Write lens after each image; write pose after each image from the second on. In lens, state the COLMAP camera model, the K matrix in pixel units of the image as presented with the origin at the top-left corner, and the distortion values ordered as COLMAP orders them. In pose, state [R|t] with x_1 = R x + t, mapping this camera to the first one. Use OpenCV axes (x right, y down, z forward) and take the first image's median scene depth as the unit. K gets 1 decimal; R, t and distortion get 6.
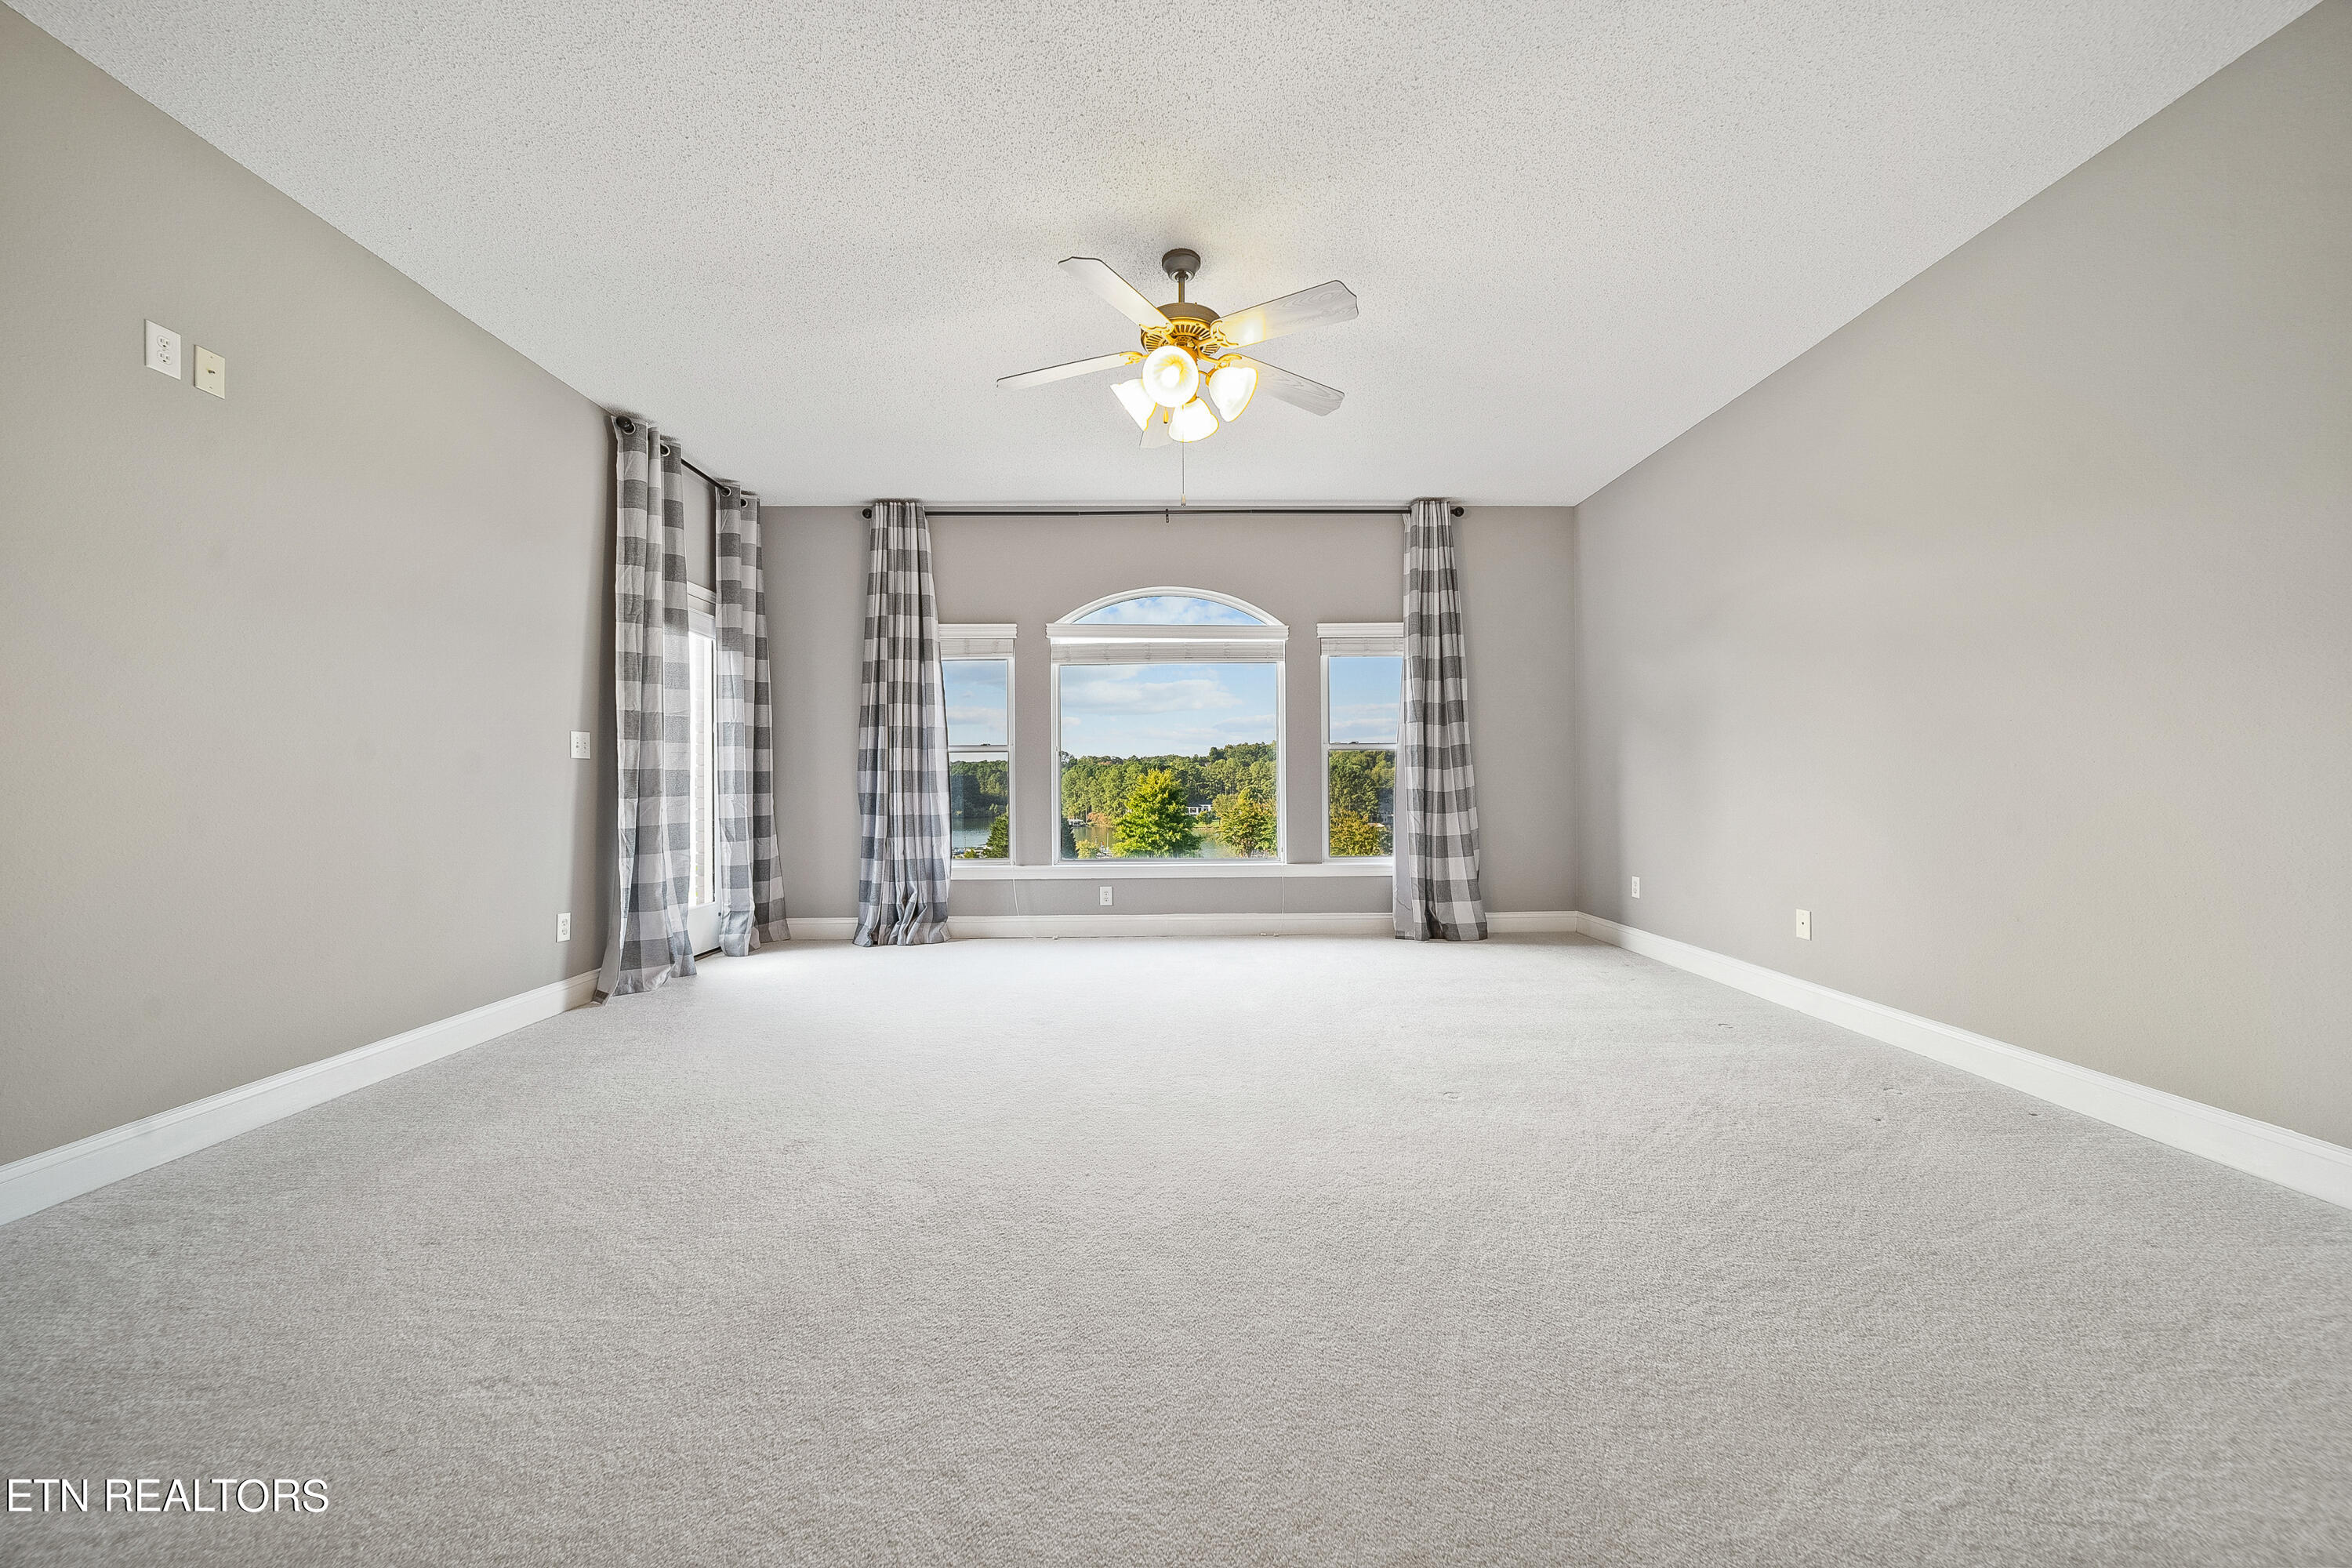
lens RADIAL K [[828.0, 0, 1175.9], [0, 828.0, 789.3], [0, 0, 1]] dist [0.002859, -0.002143]
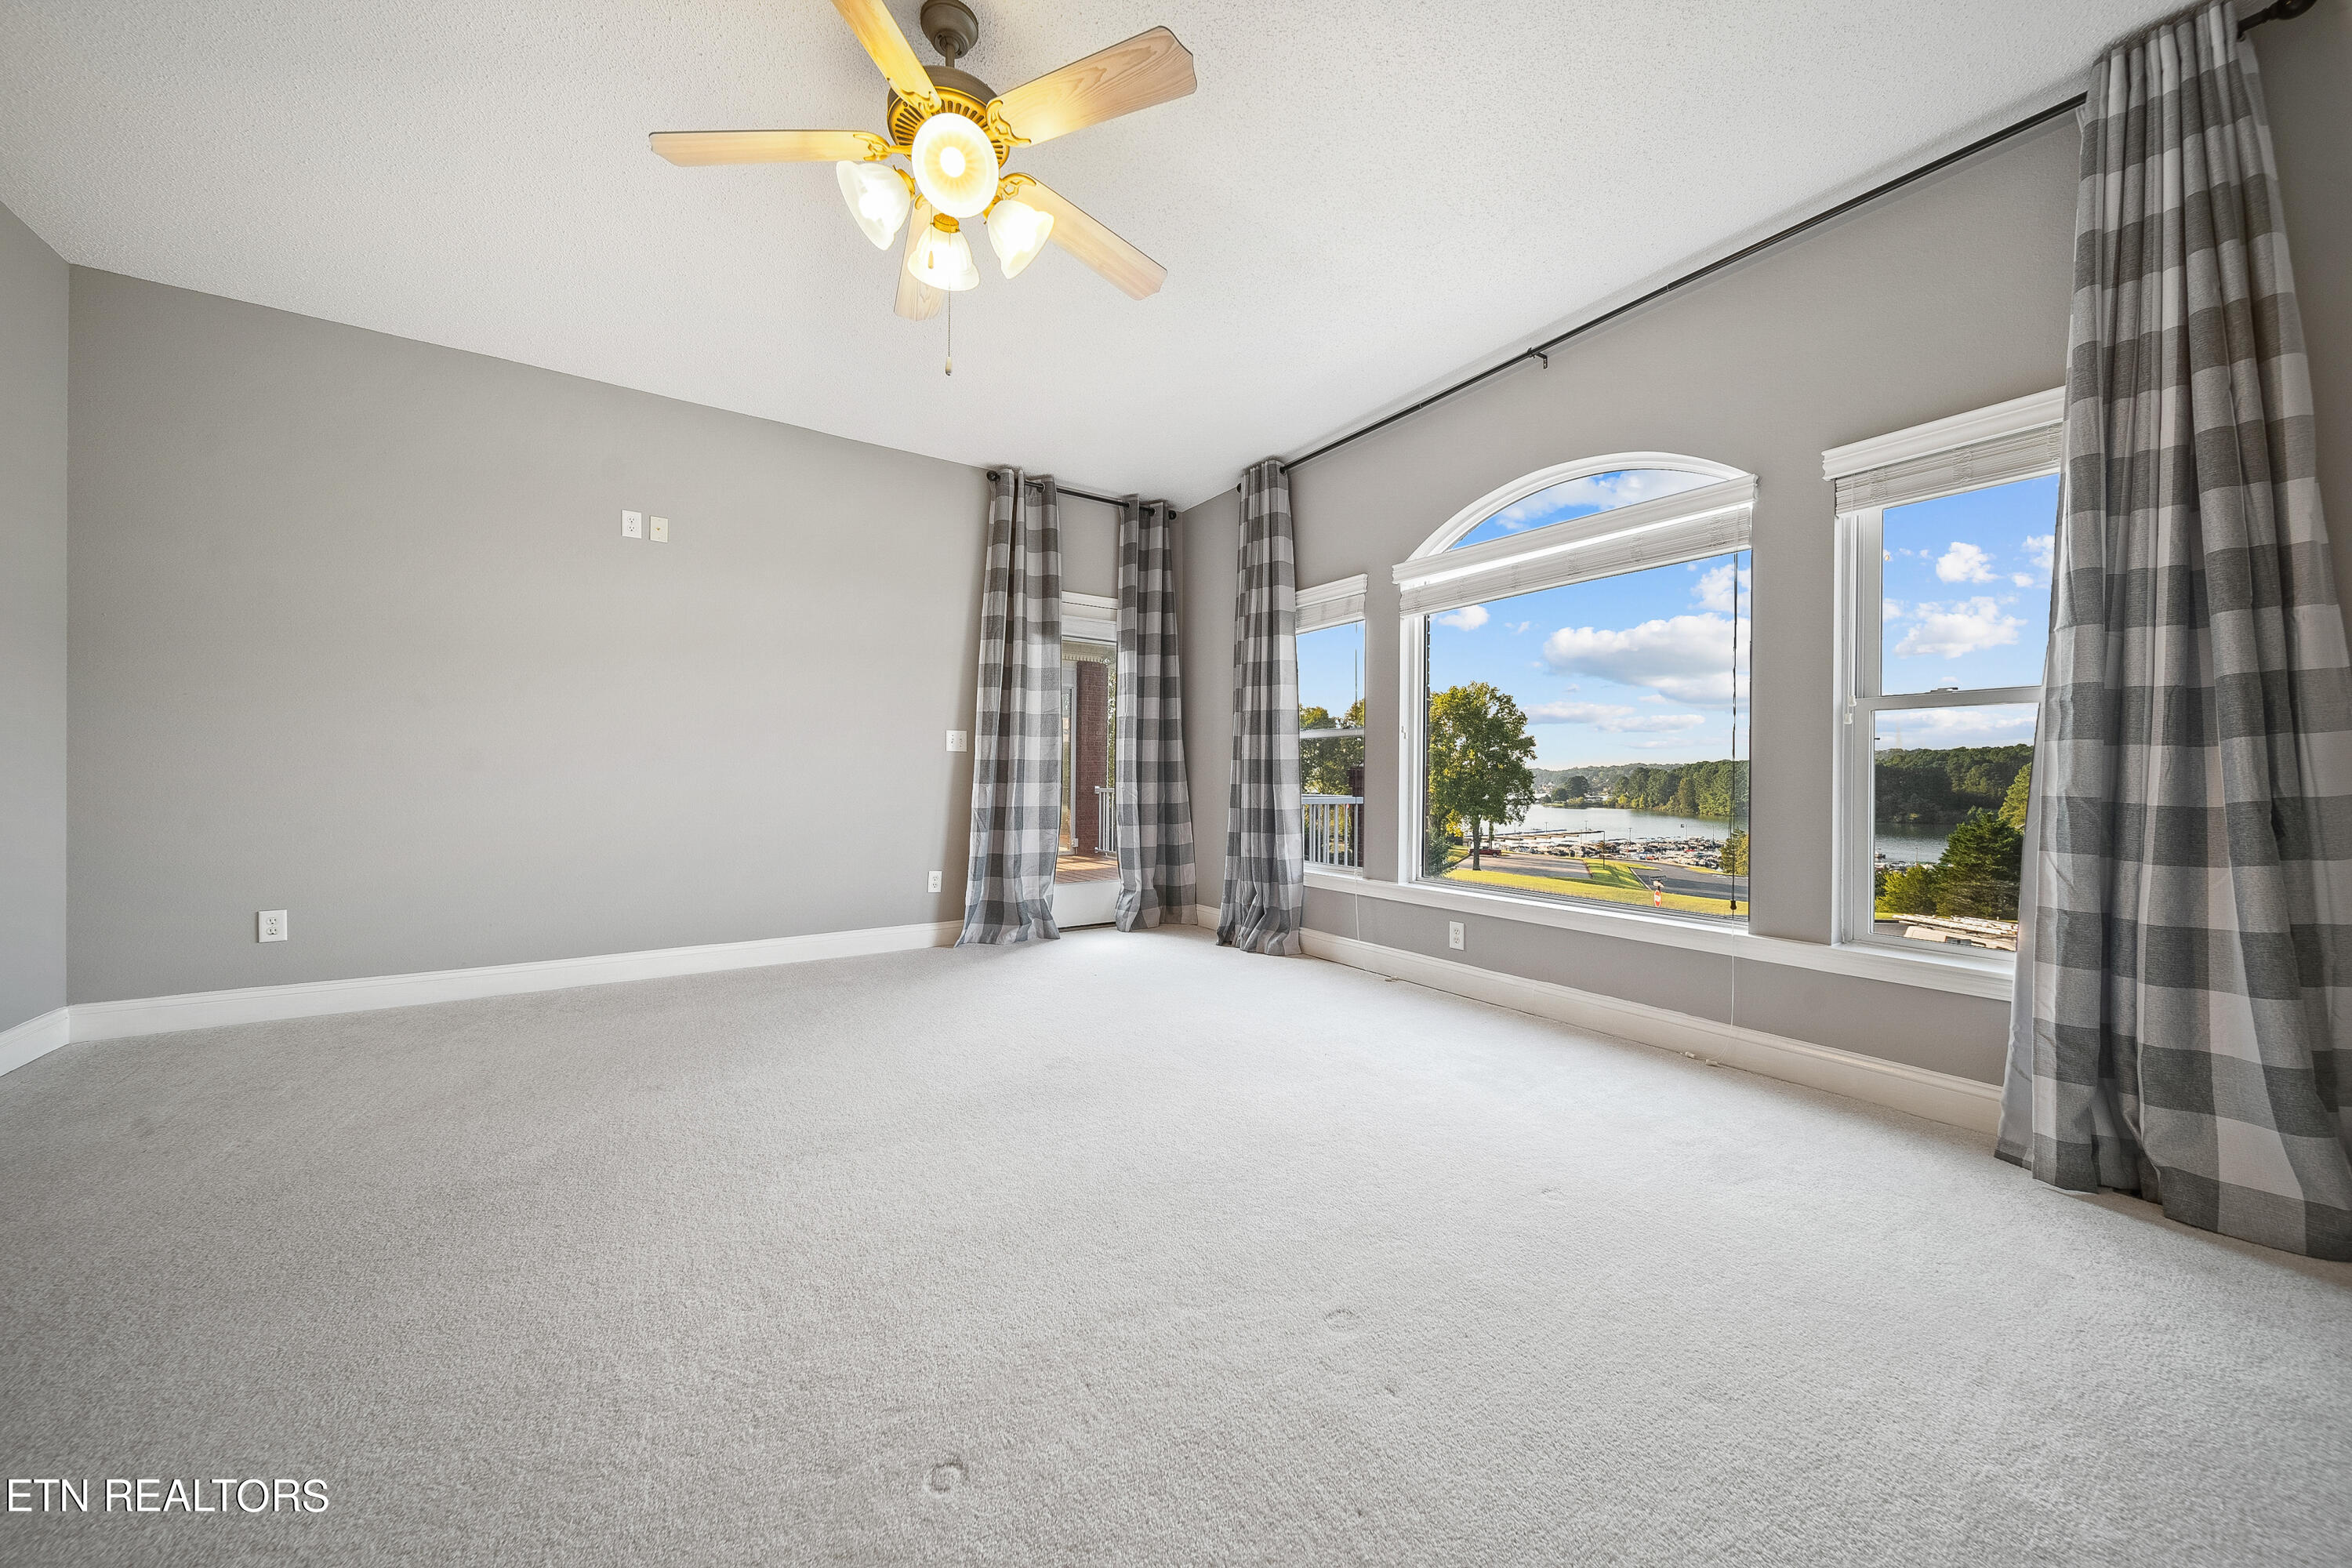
lens RADIAL K [[828.0, 0, 1188.0], [0, 828.0, 780.1], [0, 0, 1]] dist [0.002859, -0.002143]
pose [[0.545992, 0.013531, -0.837681, 0.391692], [-0.014762, 0.999870, 0.006529, -0.004577], [0.837661, 0.008801, 0.546120, 0.437097]]
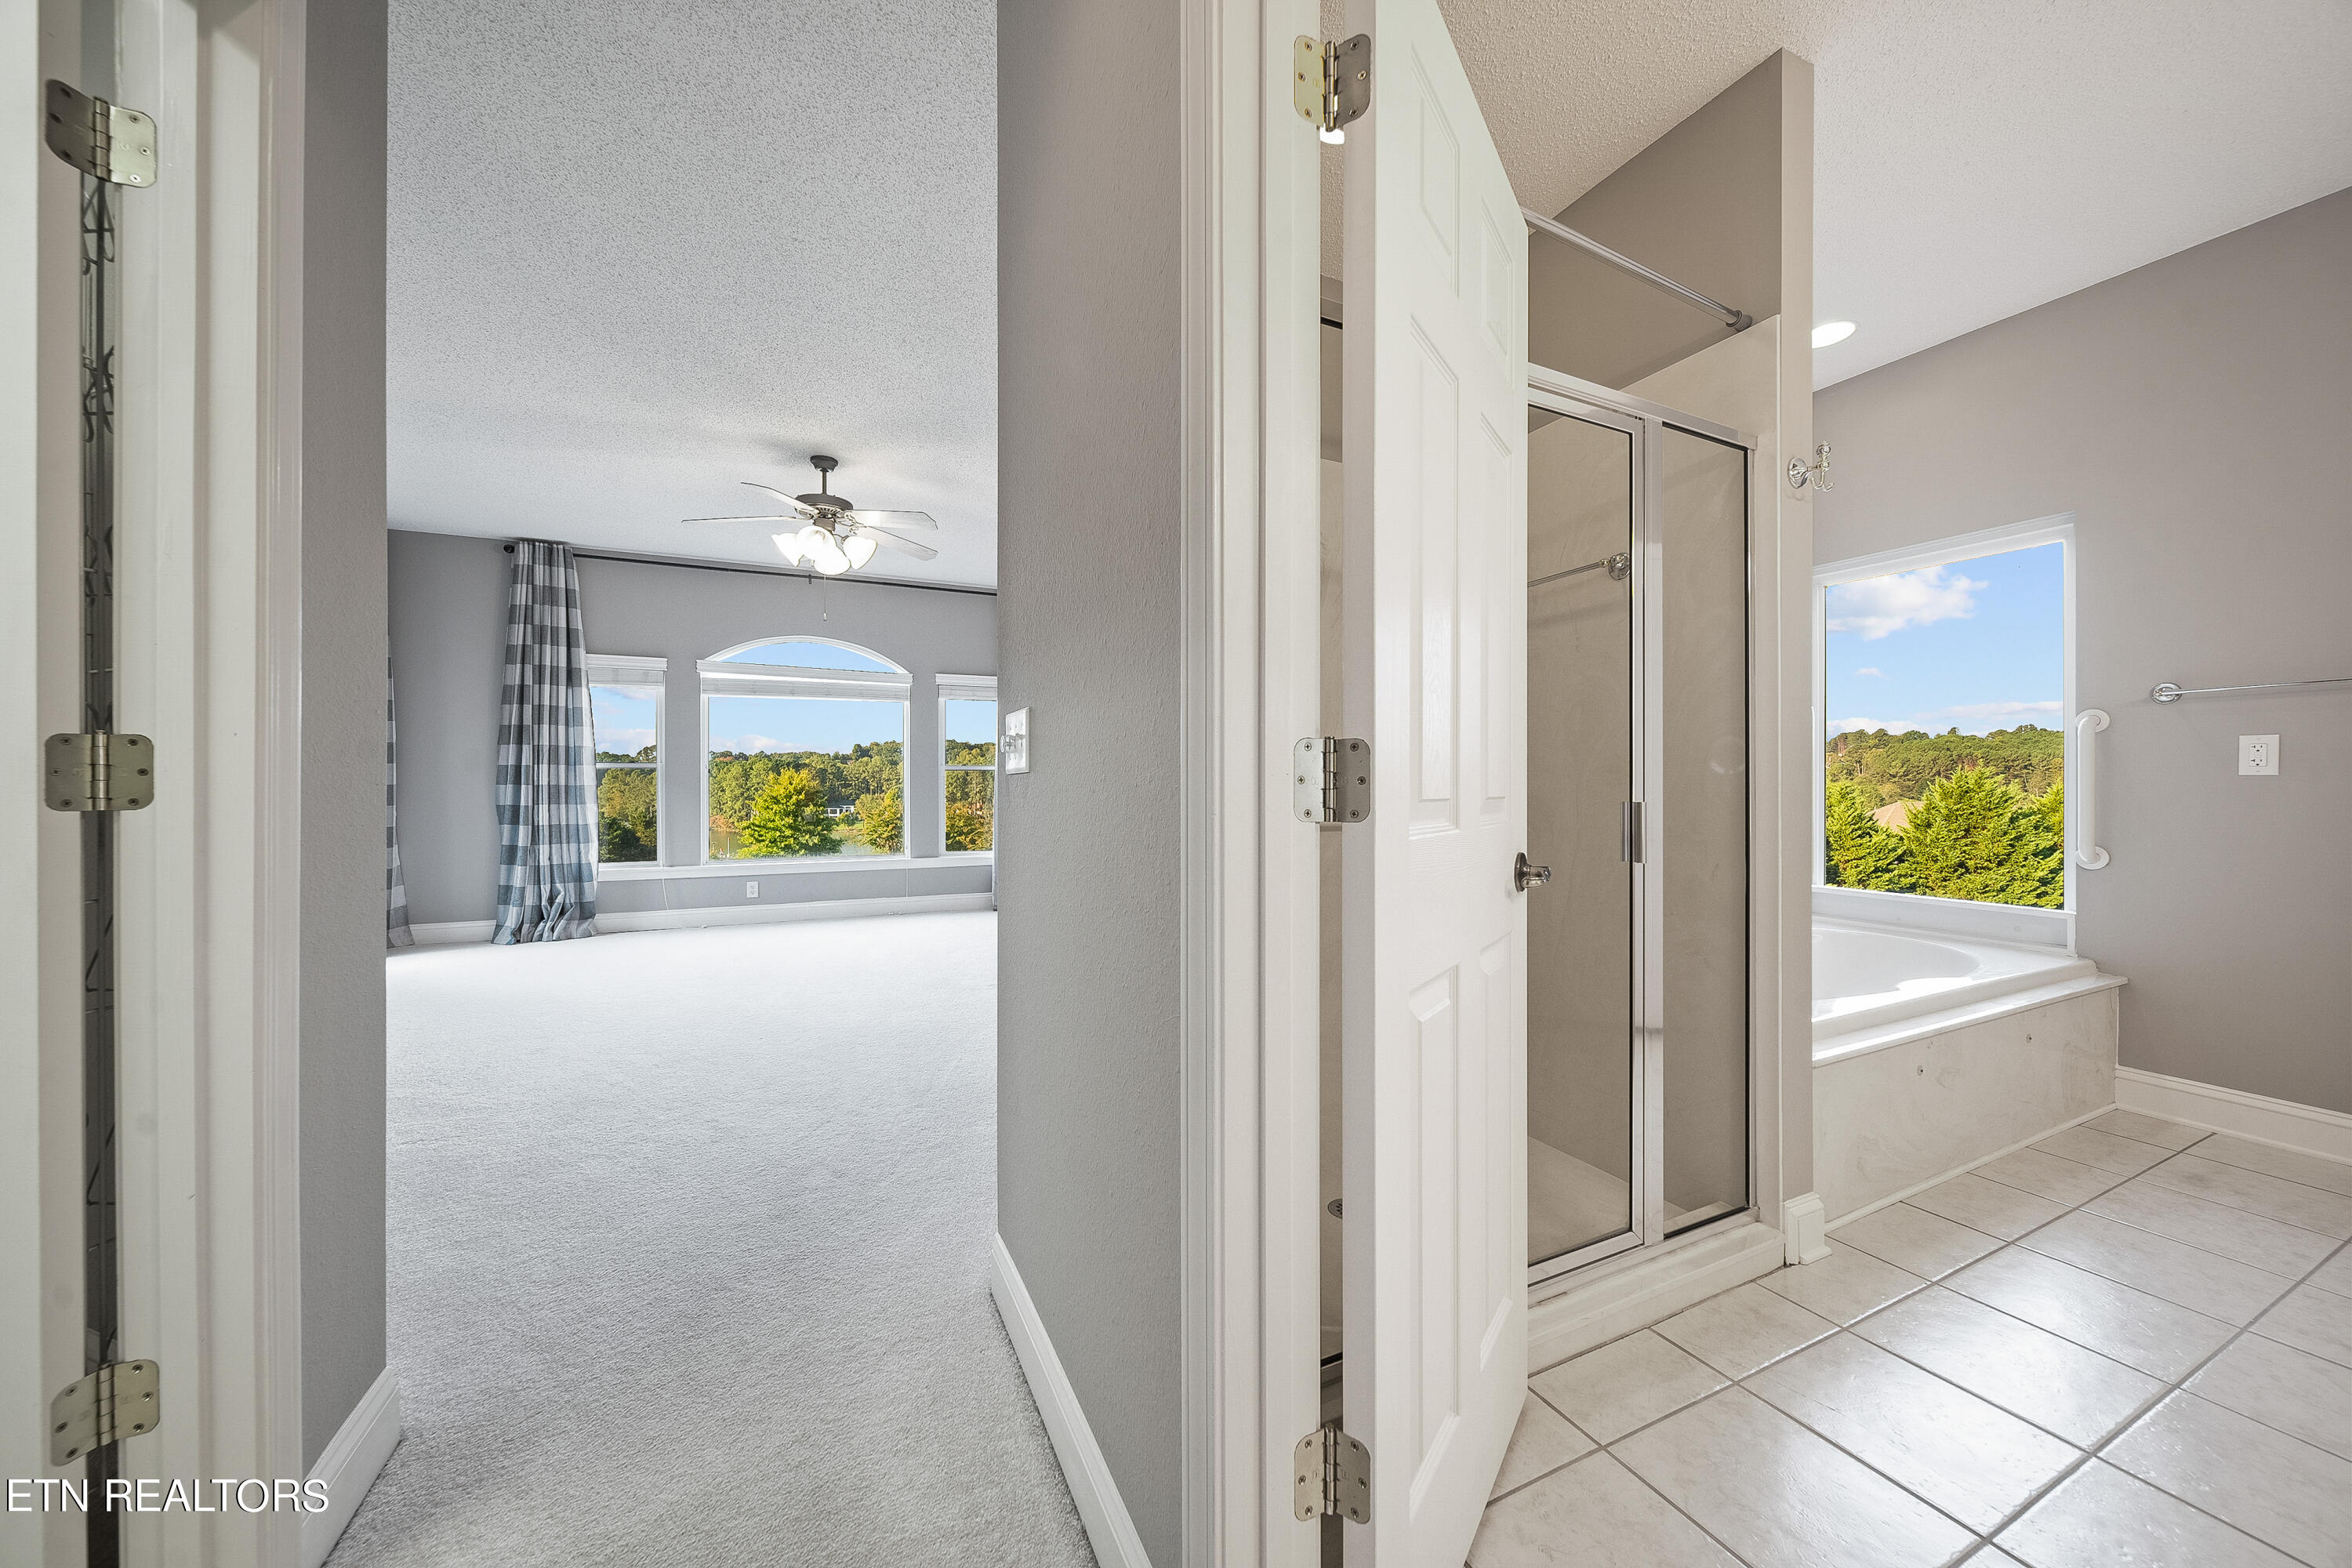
lens RADIAL K [[828.0, 0, 1180.9], [0, 828.0, 789.4], [0, 0, 1]] dist [0.002859, -0.002143]
pose [[0.913864, 0.004567, 0.405994, -0.005106], [-0.004565, 0.999989, -0.000974, -0.018915], [-0.405994, -0.000963, 0.913875, -0.359724]]
